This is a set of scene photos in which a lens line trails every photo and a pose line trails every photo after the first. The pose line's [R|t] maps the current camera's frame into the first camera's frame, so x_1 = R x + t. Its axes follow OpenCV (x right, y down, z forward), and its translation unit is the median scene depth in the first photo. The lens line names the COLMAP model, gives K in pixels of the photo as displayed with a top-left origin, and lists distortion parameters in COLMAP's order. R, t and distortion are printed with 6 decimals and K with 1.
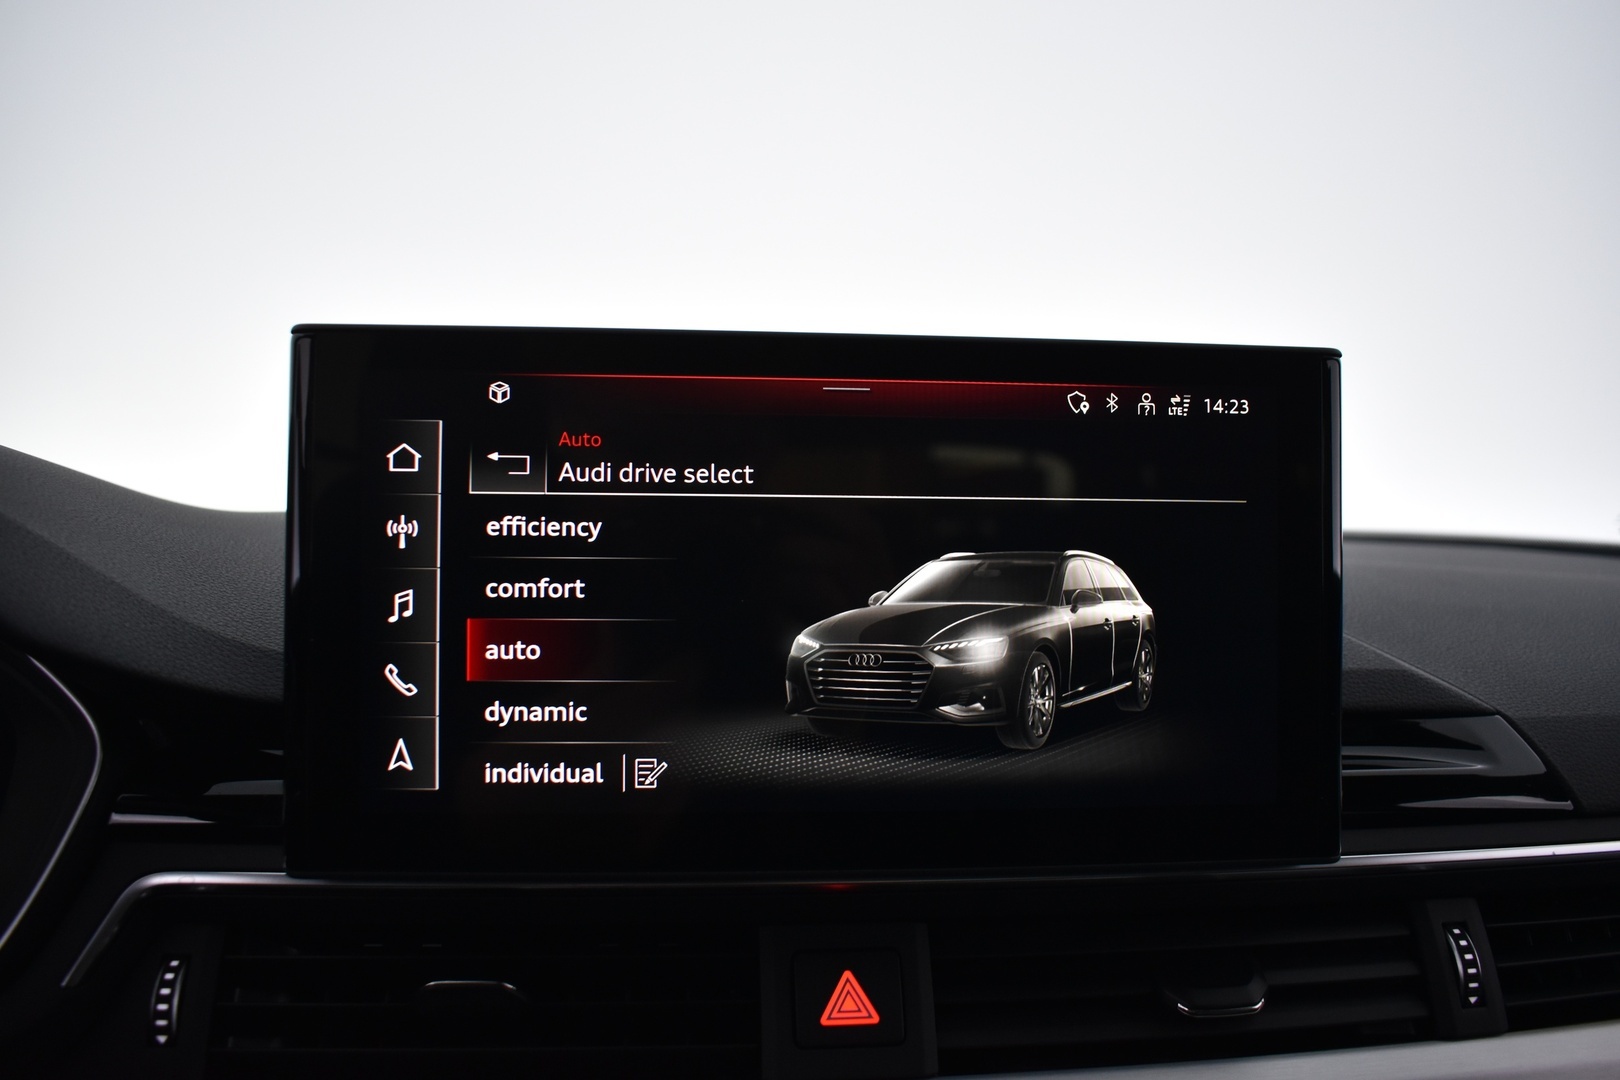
lens RADIAL K [[1242.4, 0, 816.0], [0, 1242.4, 540.4], [0, 0, 1]] dist [-0.094195, 0.000623]
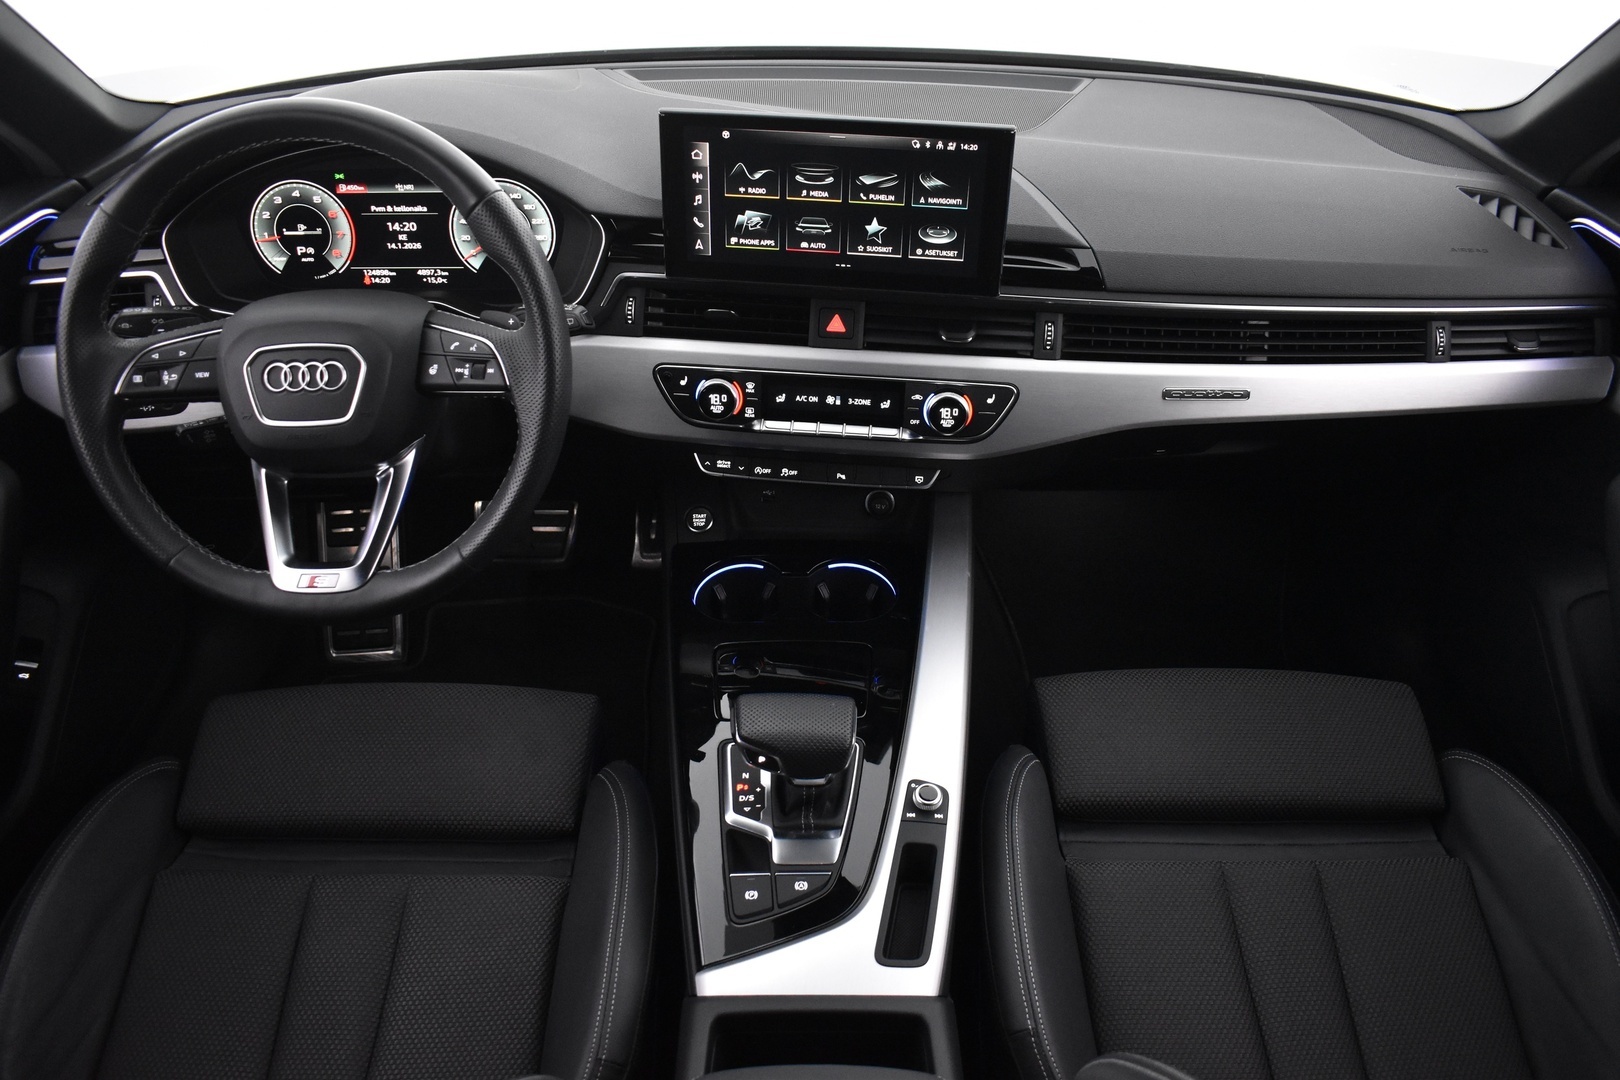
lens RADIAL K [[1242.4, 0, 811.0], [0, 1242.4, 550.3], [0, 0, 1]] dist [-0.094195, 0.000623]
pose [[0.979298, 0.120869, -0.162376, 0.563516], [-0.008251, 0.825327, 0.564595, -0.970913], [0.202255, -0.551567, 0.809239, -1.973404]]
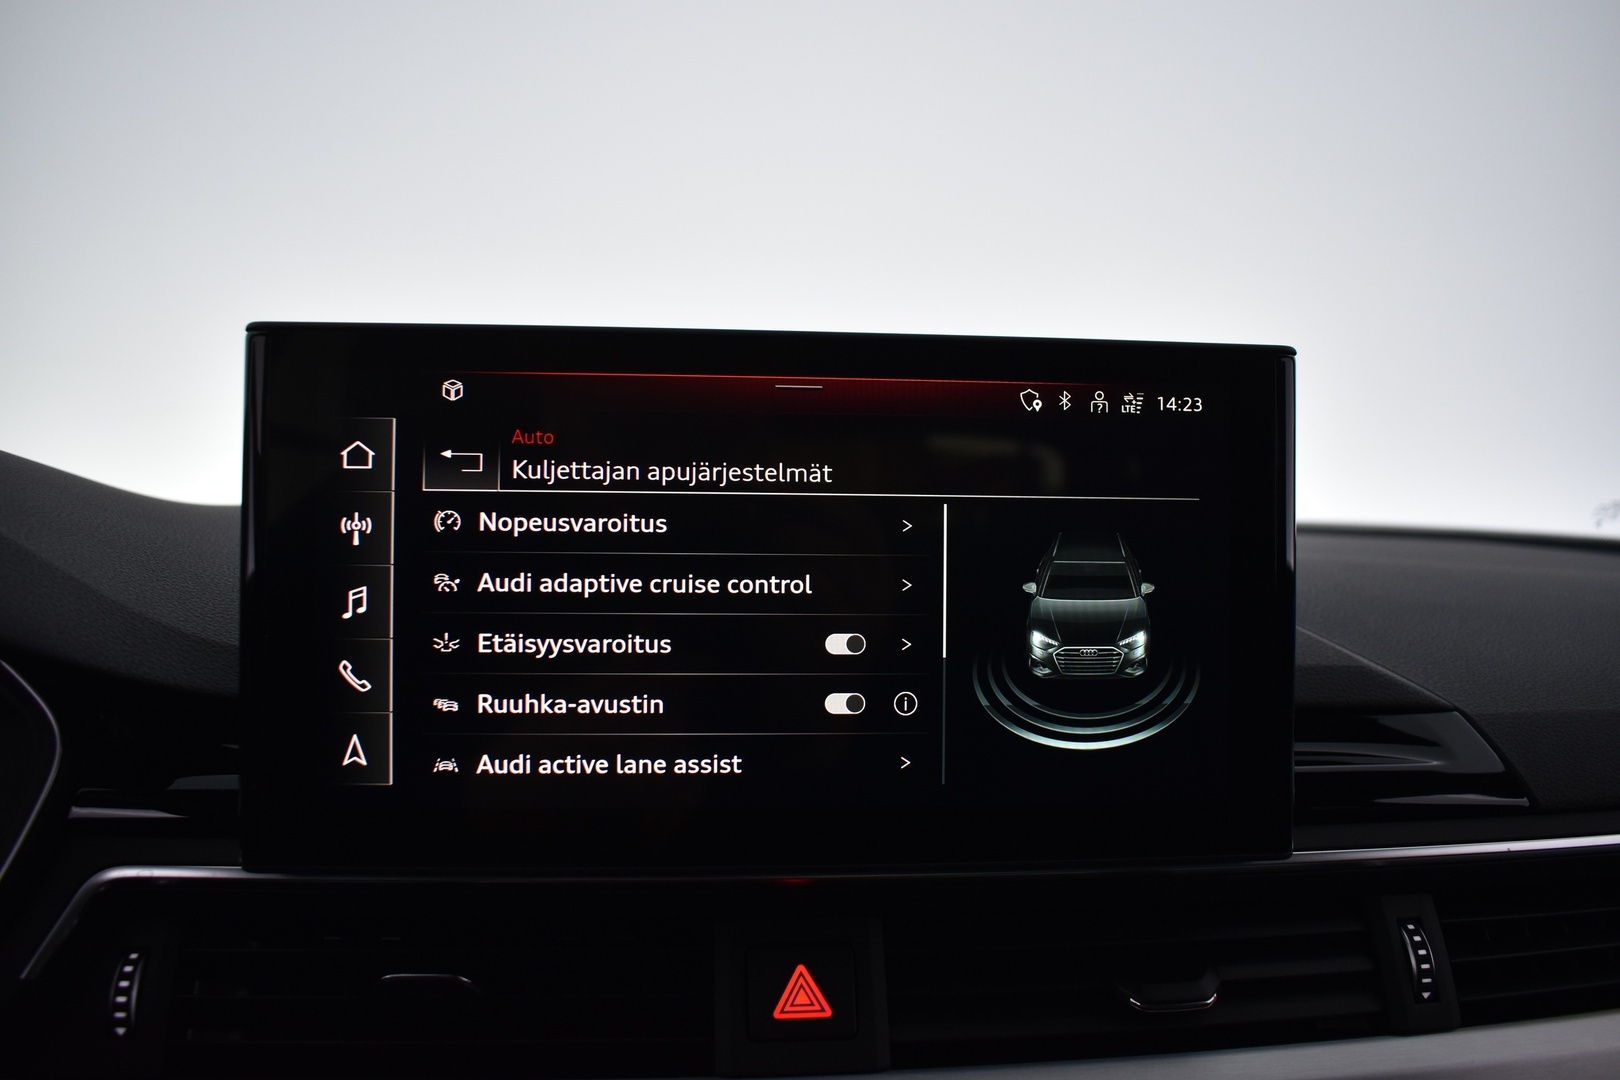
lens RADIAL K [[1242.4, 0, 820.2], [0, 1242.4, 539.5], [0, 0, 1]] dist [-0.094195, 0.000623]
pose [[0.999986, 0.001215, 0.005196, 0.036289], [-0.001252, 0.999974, 0.007103, -0.005475], [-0.005187, -0.007110, 0.999961, -0.004833]]
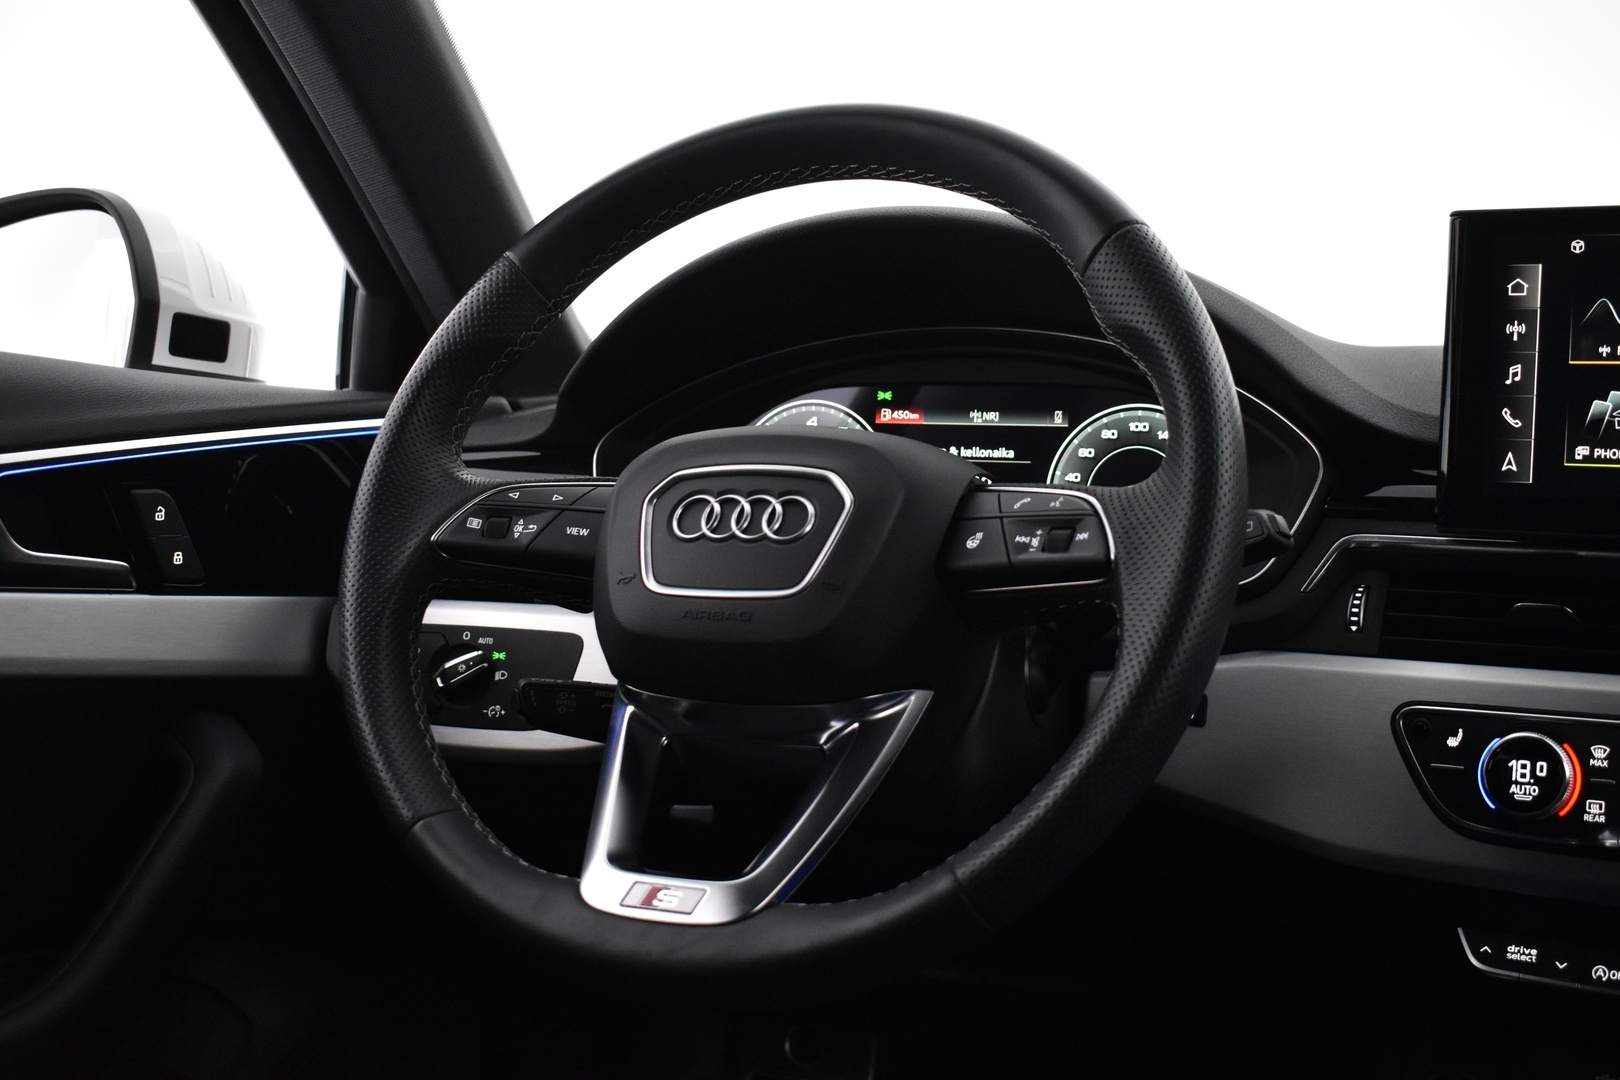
lens RADIAL K [[1768.6, 0, 815.3], [0, 1768.6, 540.8], [0, 0, 1]] dist [-0.068941, 0.000000]
pose [[0.810760, 0.042367, -0.583844, 0.288726], [-0.023032, 0.998914, 0.040503, 0.198720], [0.584926, -0.019391, 0.810855, -1.466441]]
